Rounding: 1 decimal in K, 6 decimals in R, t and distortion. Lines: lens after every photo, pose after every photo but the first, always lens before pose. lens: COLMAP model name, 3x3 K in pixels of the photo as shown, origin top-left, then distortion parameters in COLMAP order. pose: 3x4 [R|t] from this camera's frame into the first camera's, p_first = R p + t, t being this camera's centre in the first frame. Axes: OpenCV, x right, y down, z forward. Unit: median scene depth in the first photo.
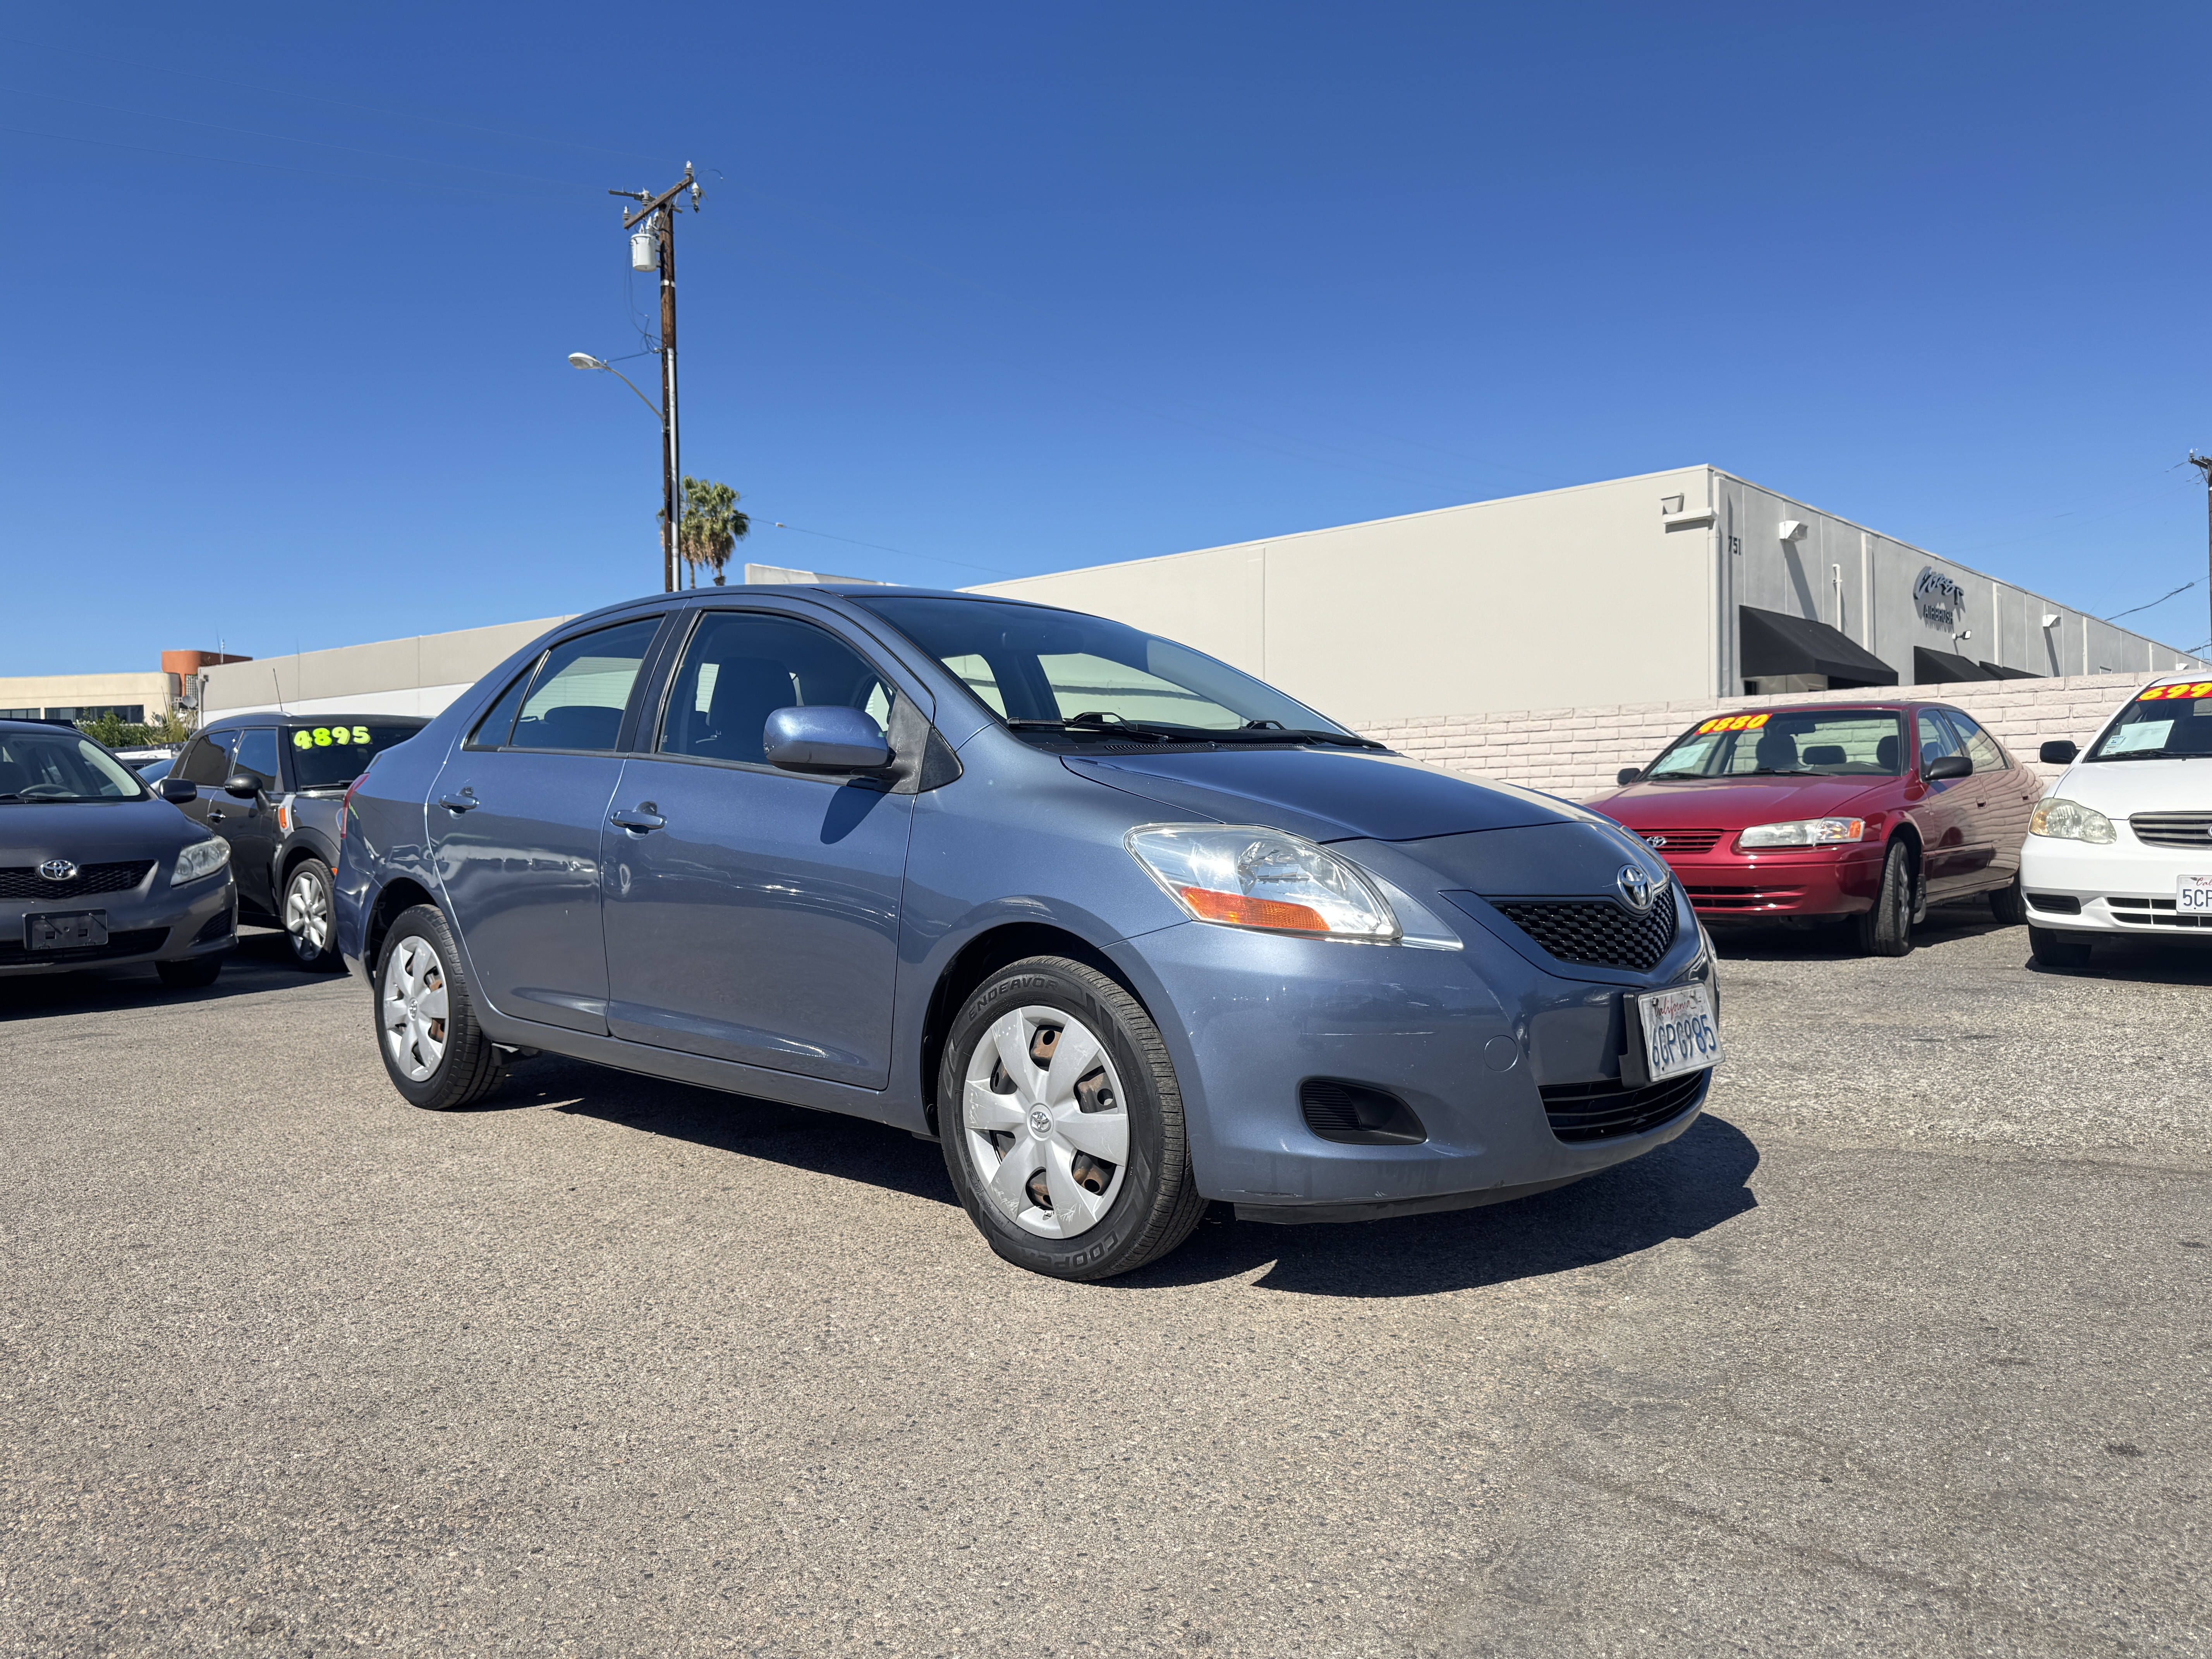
lens RADIAL K [[1552.1, 0, 1097.6], [0, 1552.1, 819.8], [0, 0, 1]] dist [0.031862, -0.041305]
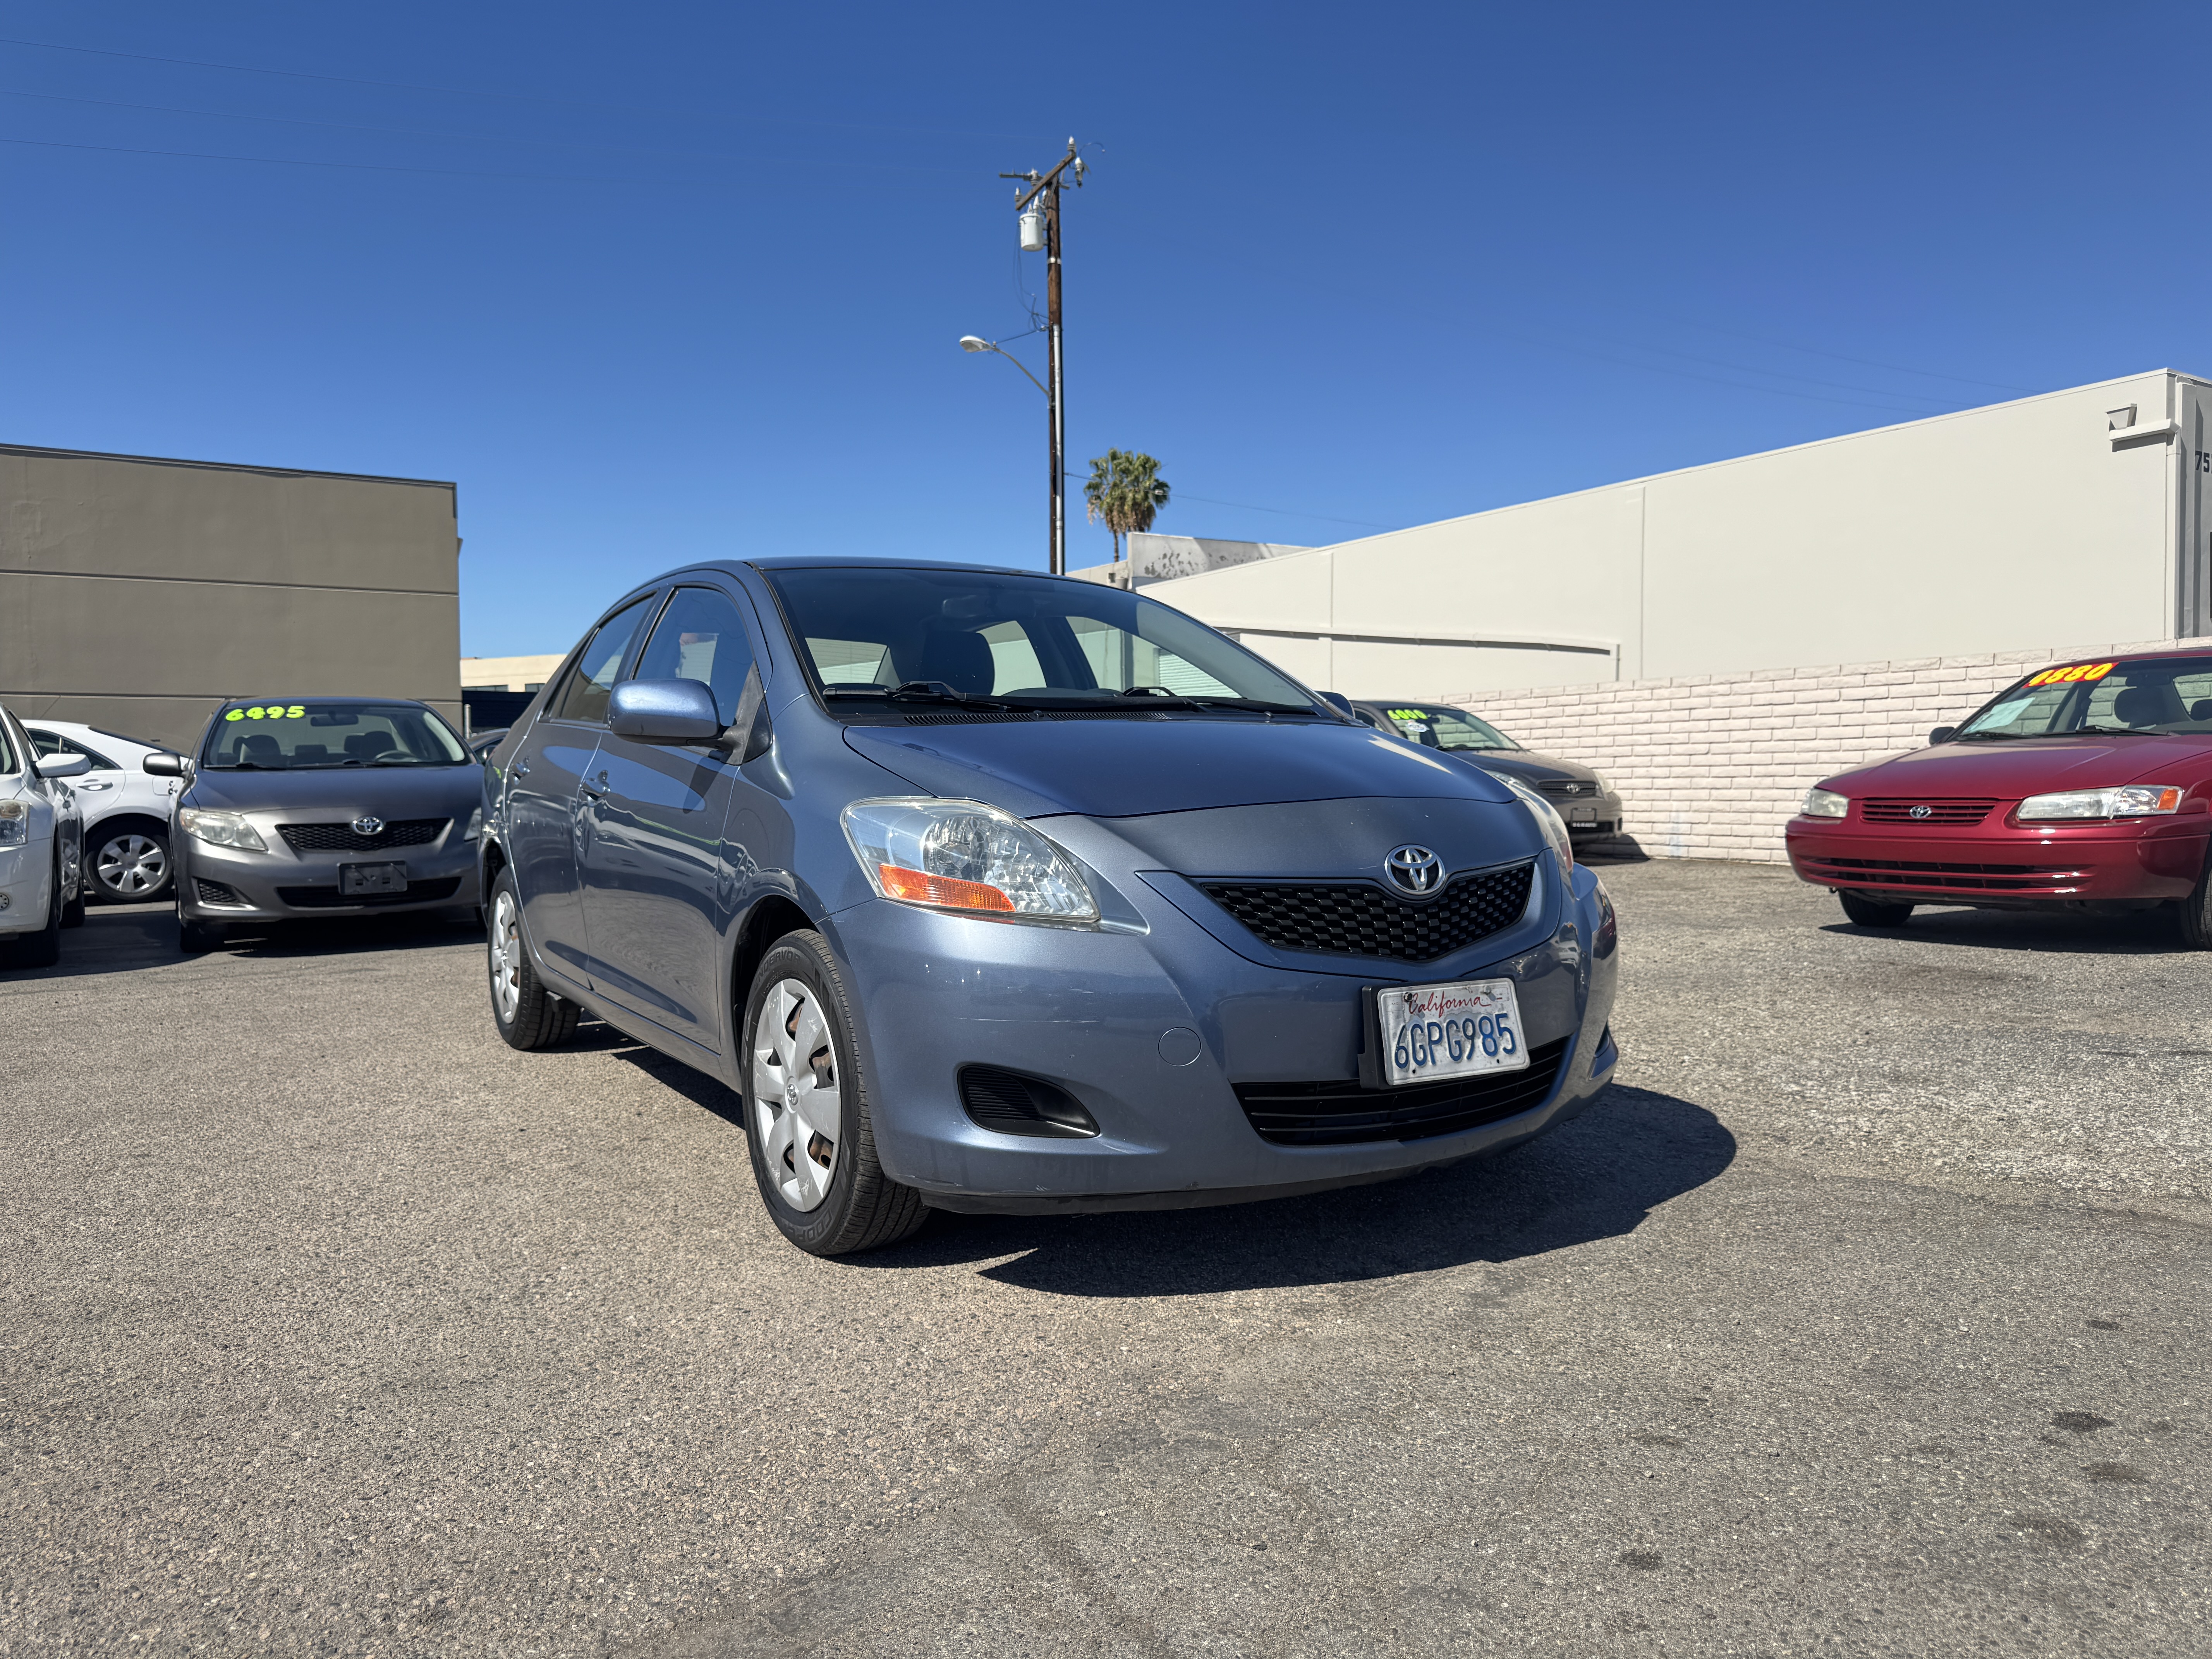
lens RADIAL K [[1552.1, 0, 1121.5], [0, 1552.1, 824.2], [0, 0, 1]] dist [0.031862, -0.041305]
pose [[0.963406, 0.009872, -0.267864, 0.427280], [-0.002263, 0.999585, 0.028701, -0.008307], [0.268037, -0.027045, 0.963029, 0.093914]]
